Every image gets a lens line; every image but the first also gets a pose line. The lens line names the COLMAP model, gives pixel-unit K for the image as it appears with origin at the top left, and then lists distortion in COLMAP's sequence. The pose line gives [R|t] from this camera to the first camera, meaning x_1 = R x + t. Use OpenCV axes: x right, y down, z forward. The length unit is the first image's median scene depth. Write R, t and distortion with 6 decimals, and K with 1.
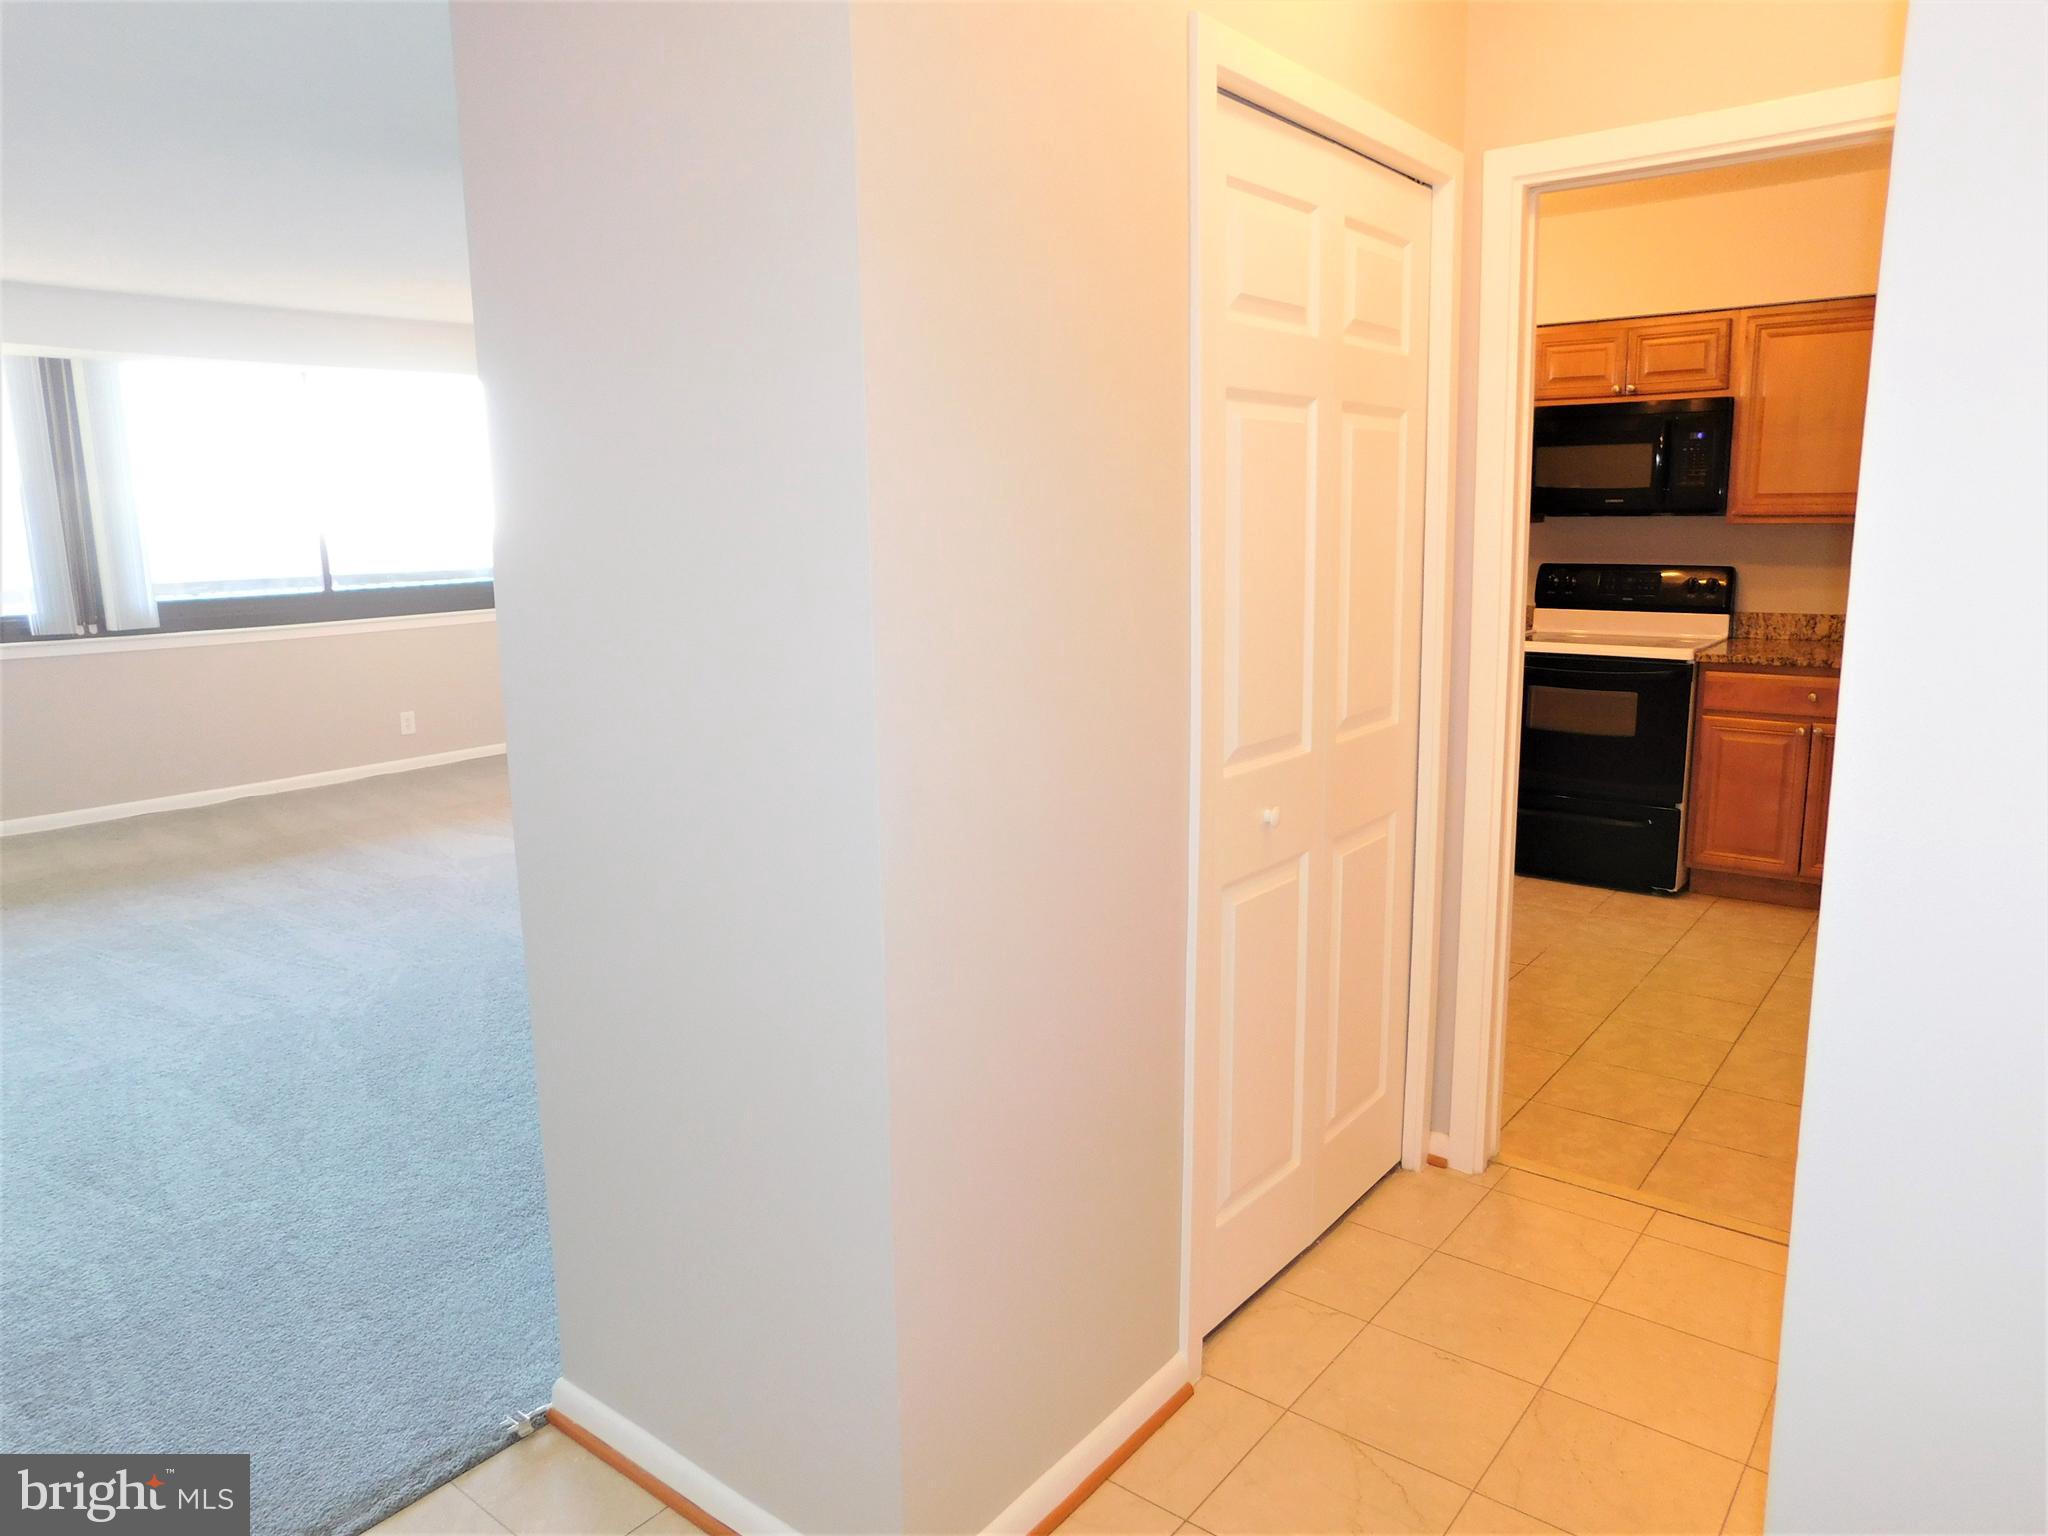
lens RADIAL K [[1395.5, 0, 1022.5], [0, 1395.5, 785.3], [0, 0, 1]] dist [-0.044895, 0.035906]
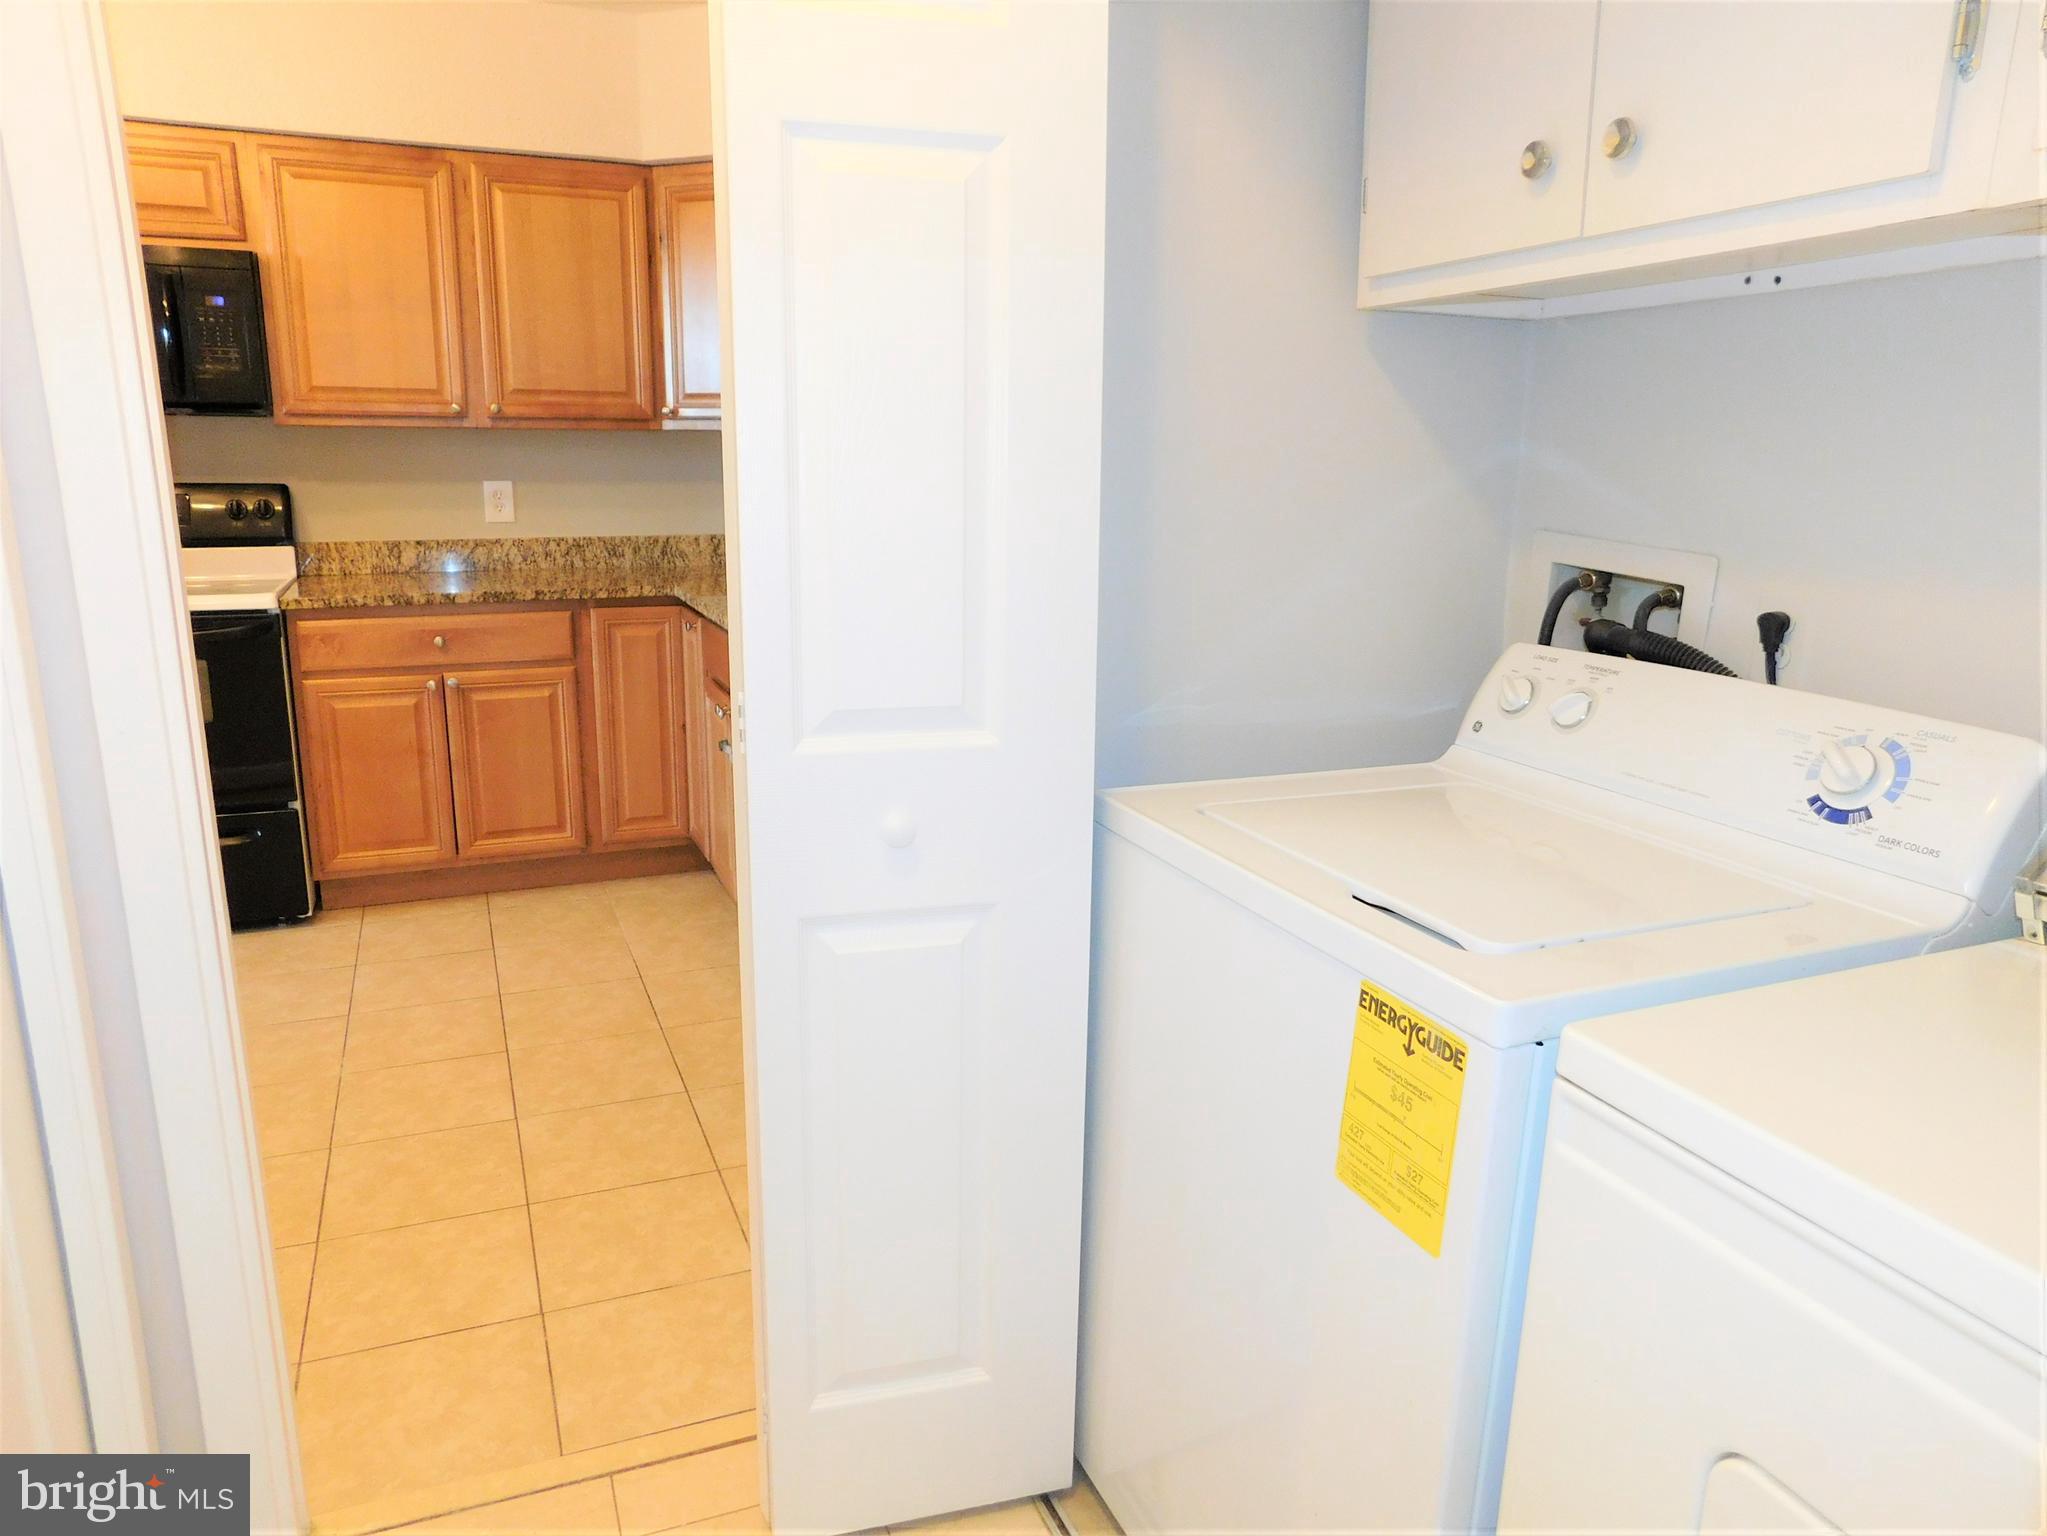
lens RADIAL K [[1394.8, 0, 1015.0], [0, 1394.8, 765.9], [0, 0, 1]] dist [-0.044895, 0.035906]
pose [[0.501109, -0.167336, 0.849051, 0.041483], [0.145191, 0.983476, 0.108137, -0.029283], [-0.853117, 0.069086, 0.517125, 0.283333]]
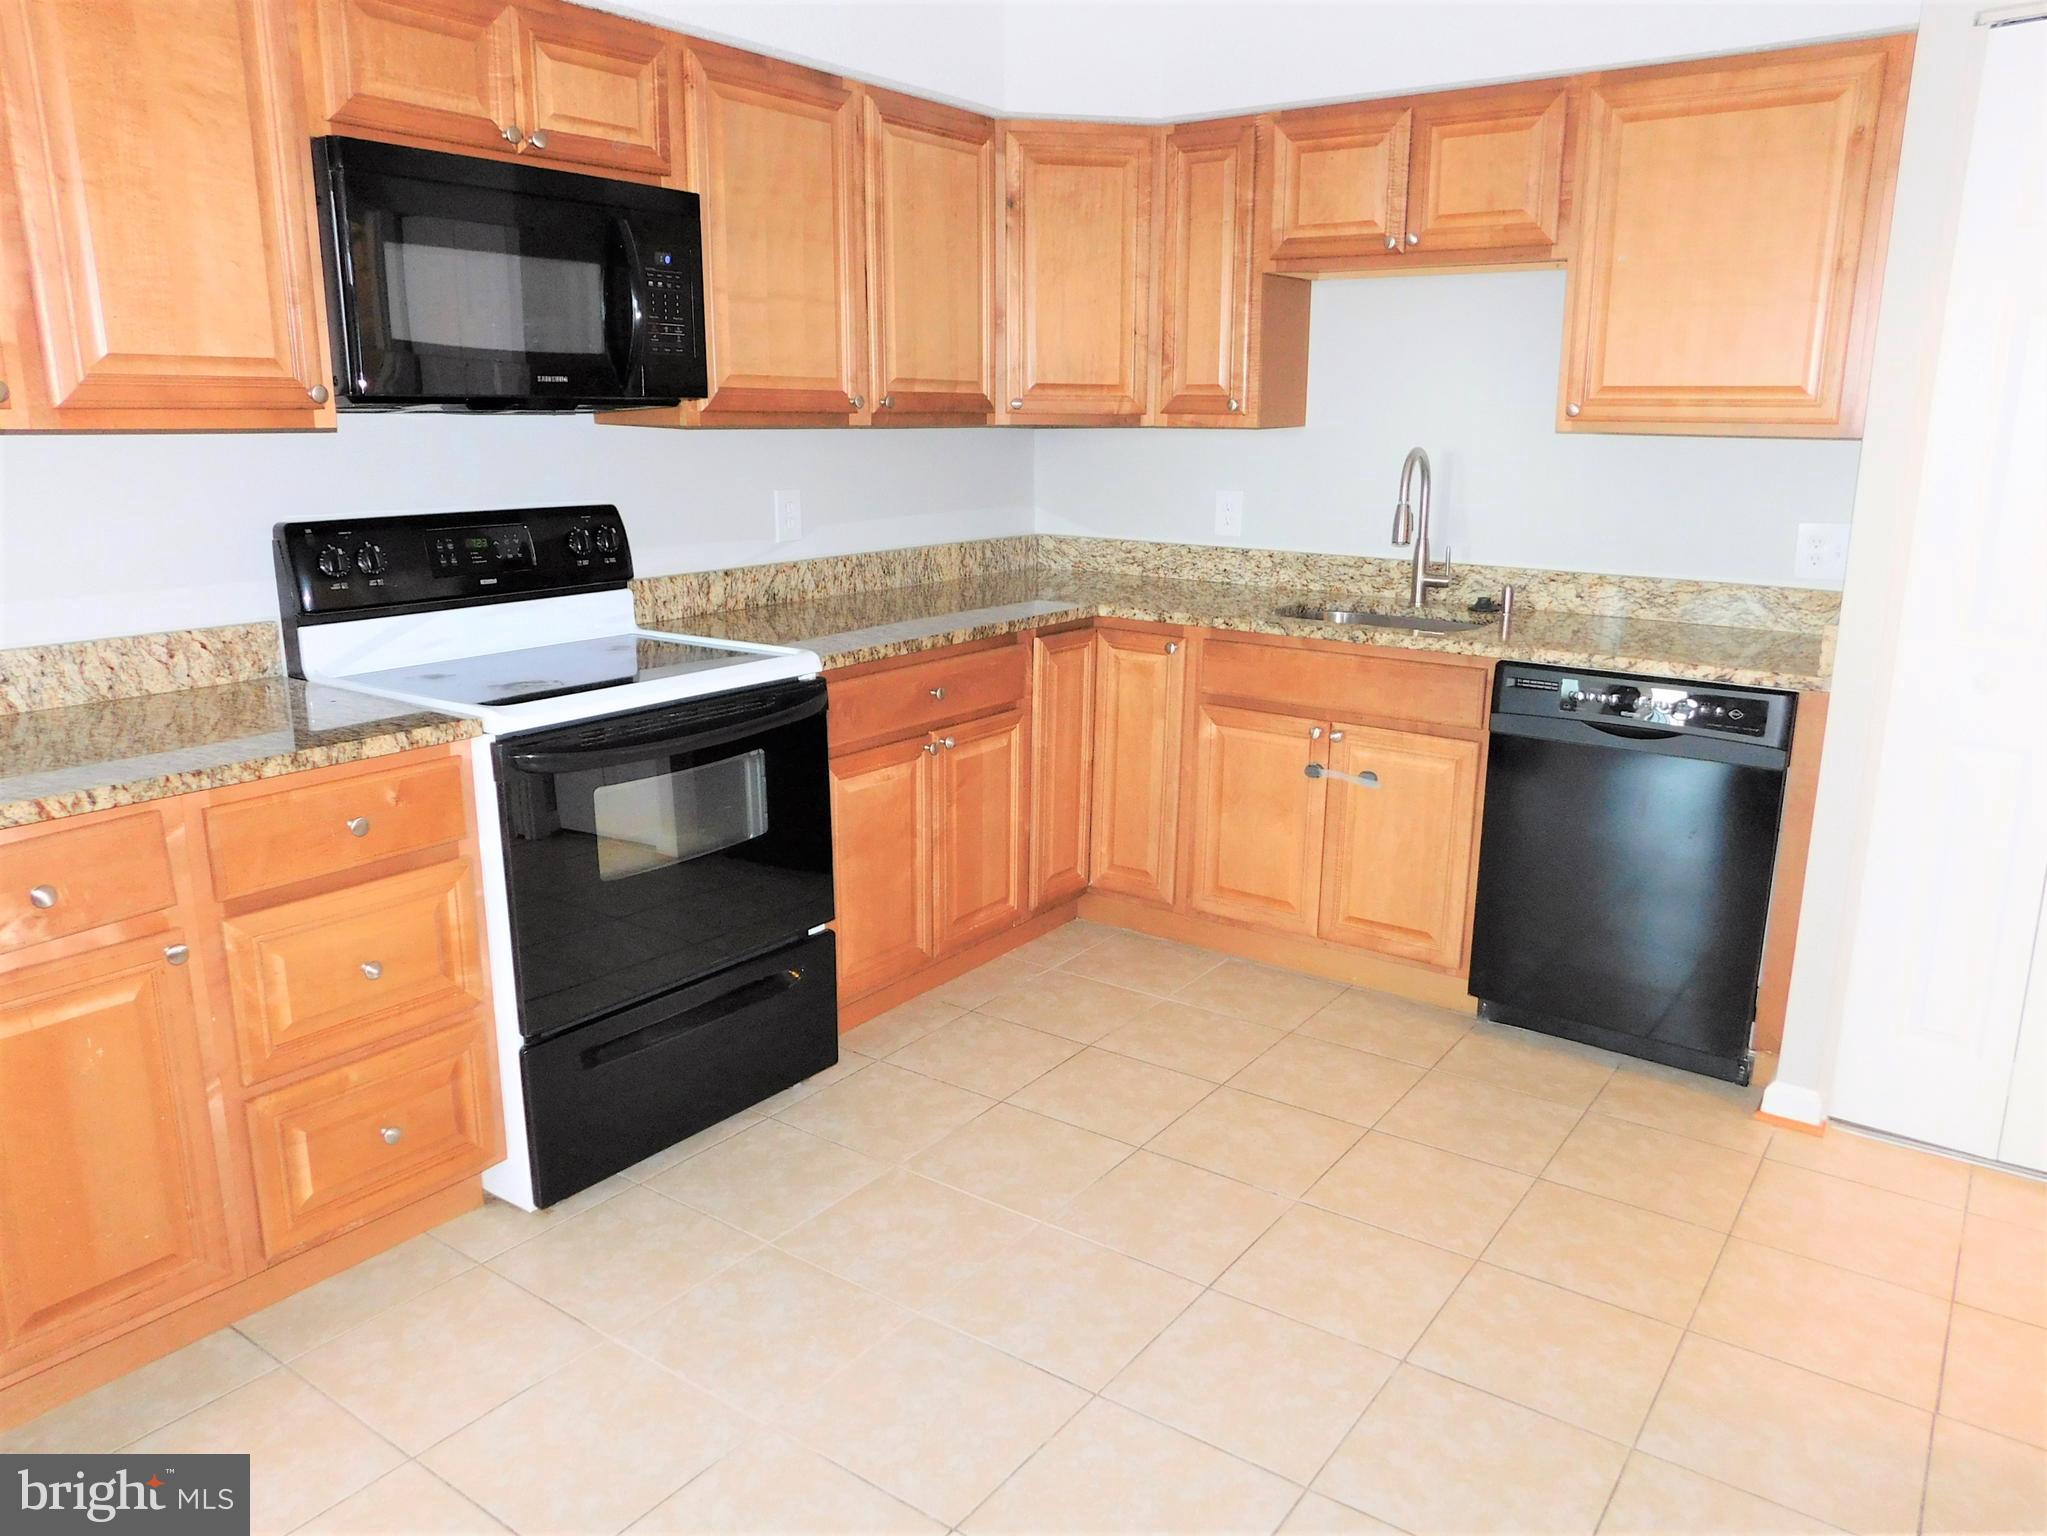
lens RADIAL K [[1510.6, 0, 1025.6], [0, 1510.6, 761.3], [0, 0, 1]] dist [-0.032004, 0.003263]
pose [[-0.045612, -0.209594, 0.976724, -0.121767], [0.183854, 0.959278, 0.214436, -0.167254], [-0.981895, 0.189355, -0.005220, 0.908895]]
